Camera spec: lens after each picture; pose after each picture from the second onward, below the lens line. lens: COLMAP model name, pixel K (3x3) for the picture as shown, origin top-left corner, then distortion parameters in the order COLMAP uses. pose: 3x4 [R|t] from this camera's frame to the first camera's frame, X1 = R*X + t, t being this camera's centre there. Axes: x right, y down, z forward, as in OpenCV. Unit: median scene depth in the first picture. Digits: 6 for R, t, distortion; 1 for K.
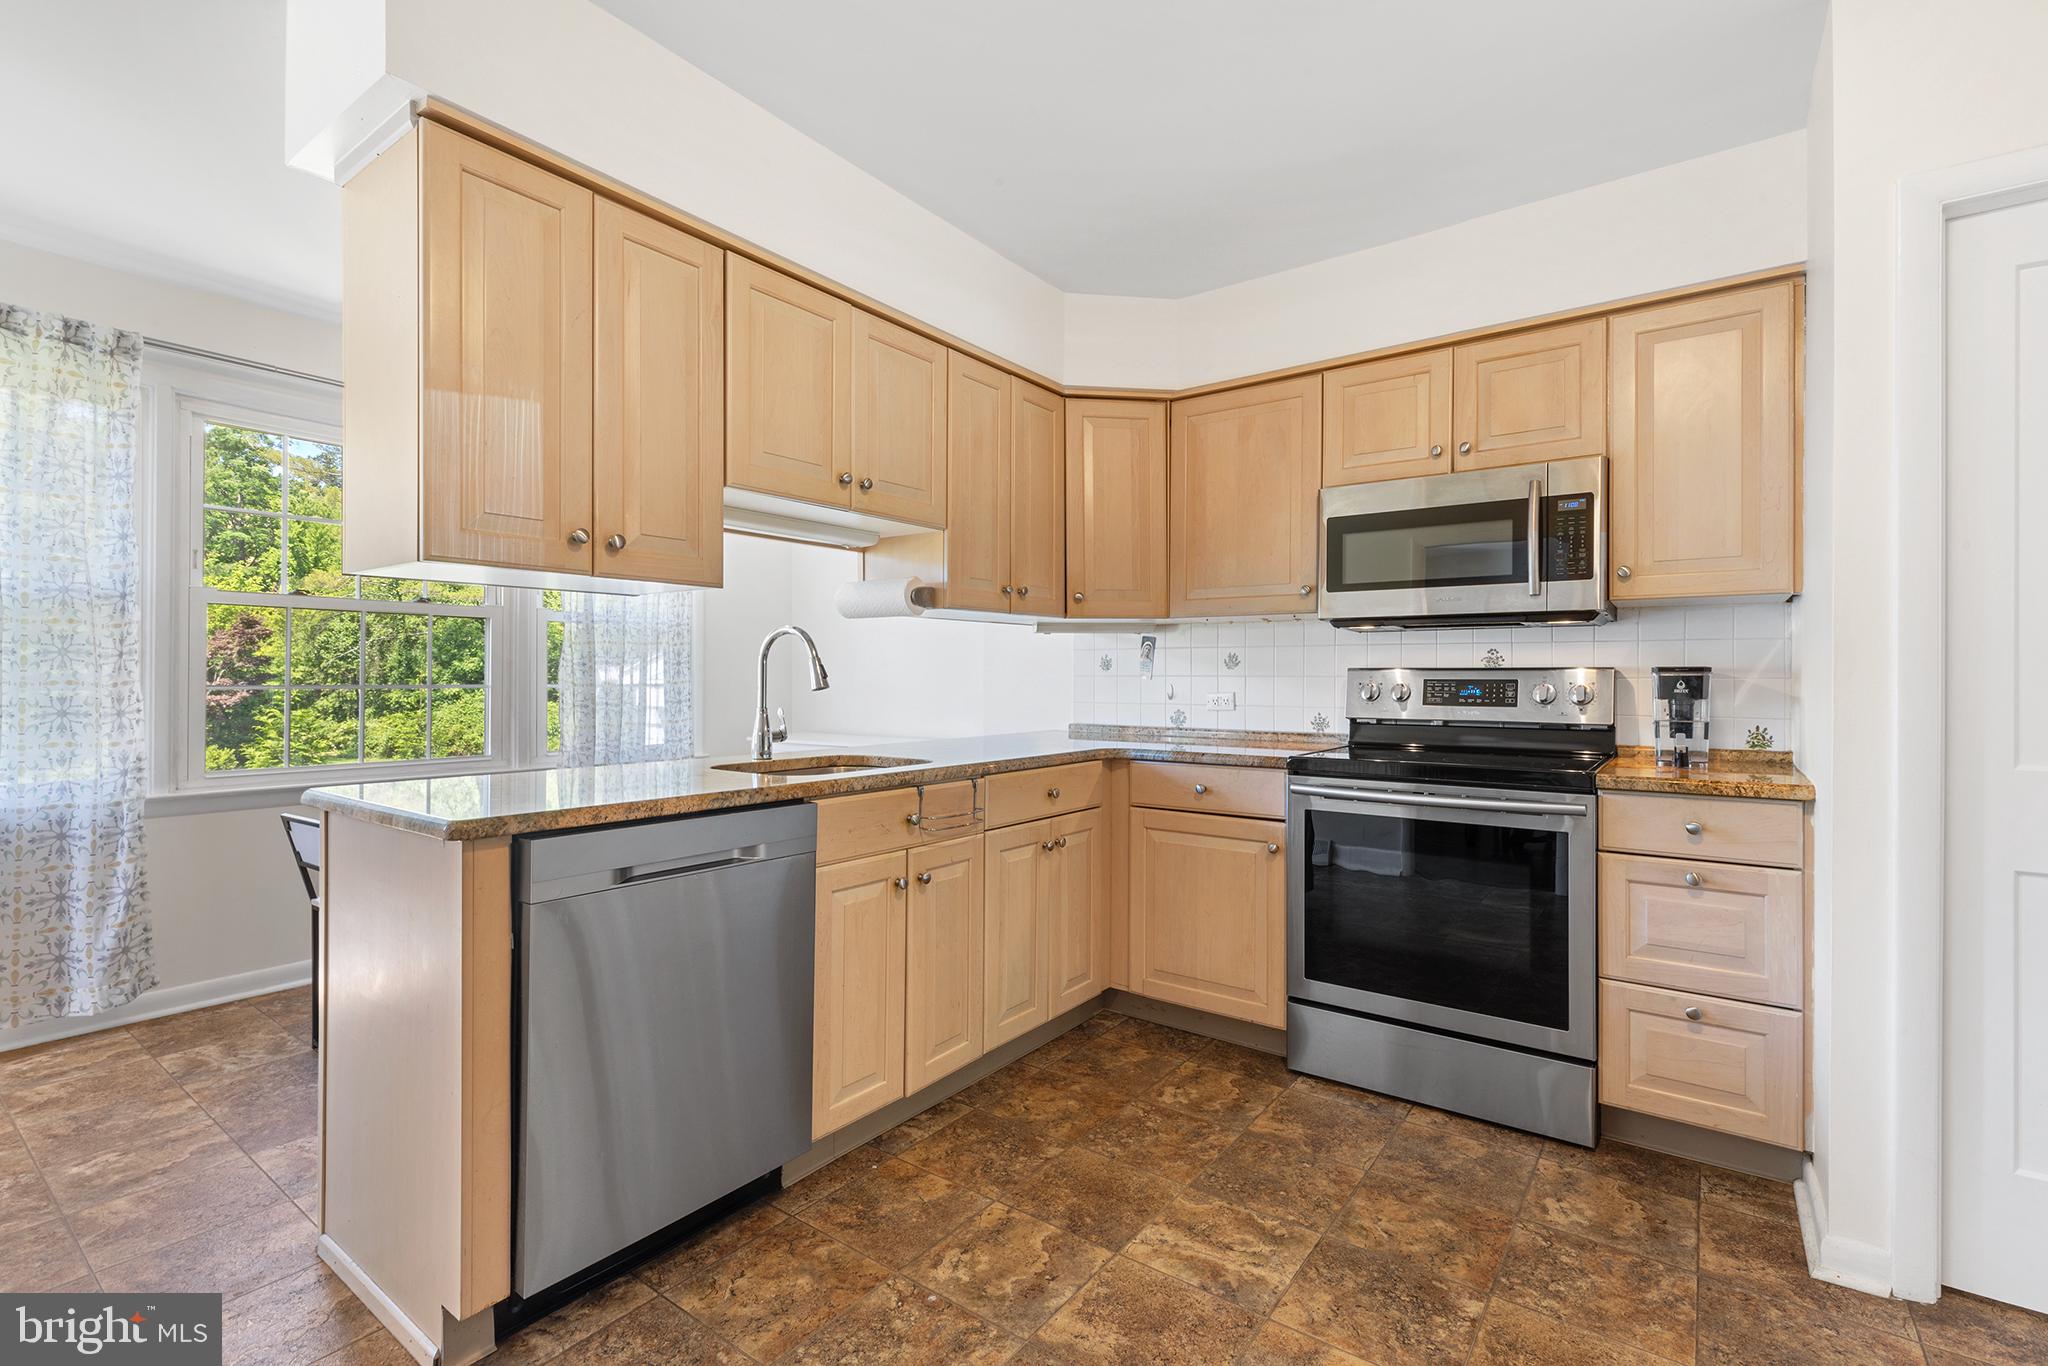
lens RADIAL K [[929.9, 0, 959.4], [0, 929.9, 675.1], [0, 0, 1]] dist [0.000098, 0.018609]
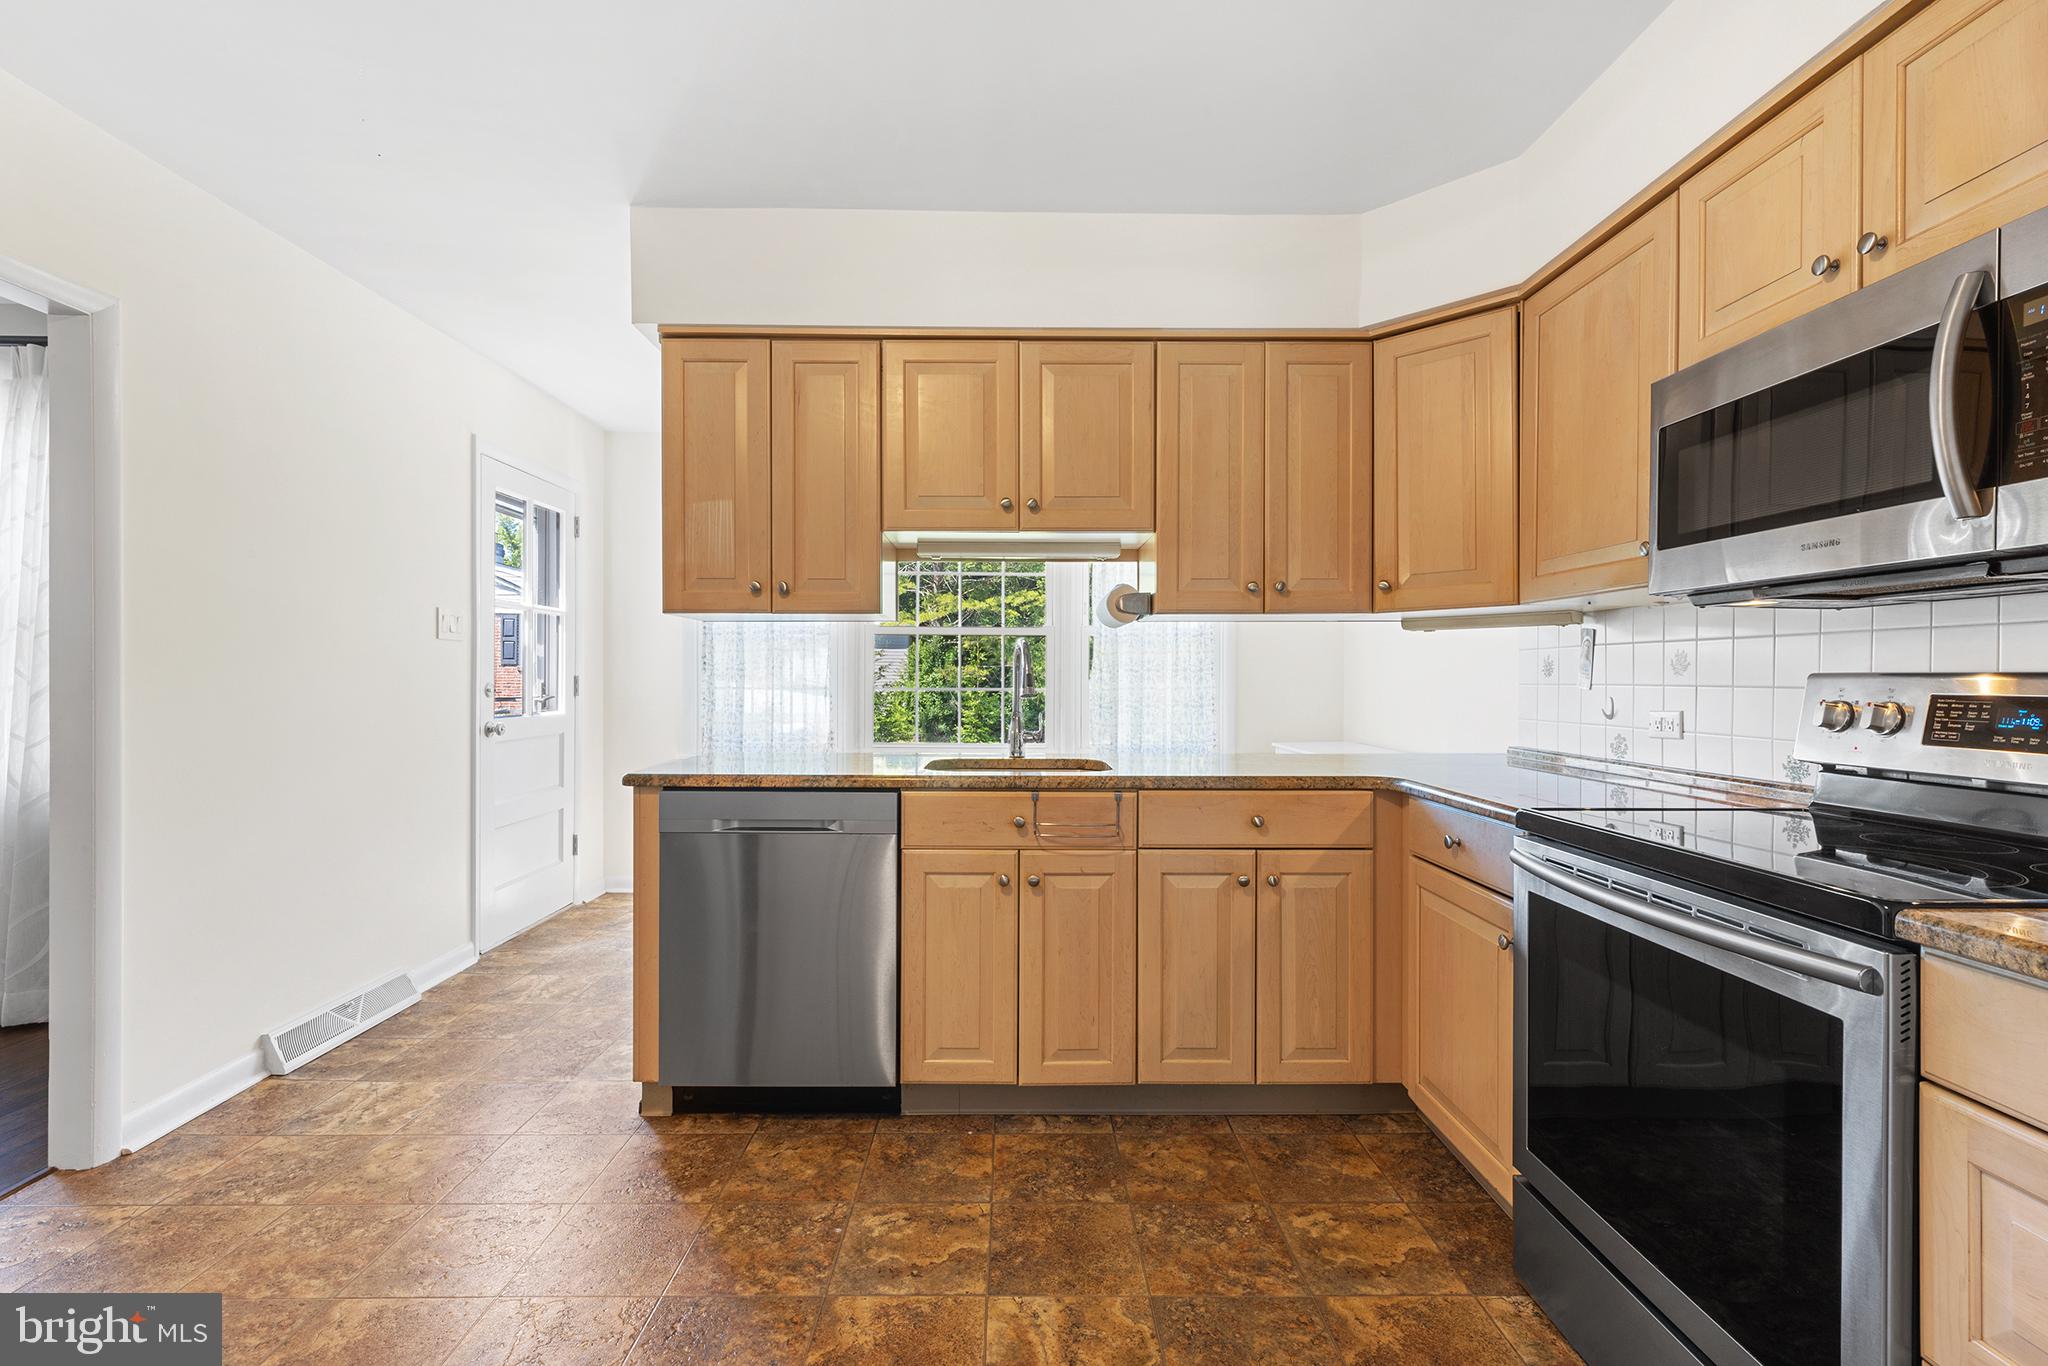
lens RADIAL K [[894.8, 0, 1024.0], [0, 894.8, 683.0], [0, 0, 1]] dist [0.014320, -0.000181]
pose [[0.621886, 0.003265, -0.783101, 0.872838], [0.000809, 0.999988, 0.004812, -0.007329], [0.783108, -0.003626, 0.621876, 0.443952]]
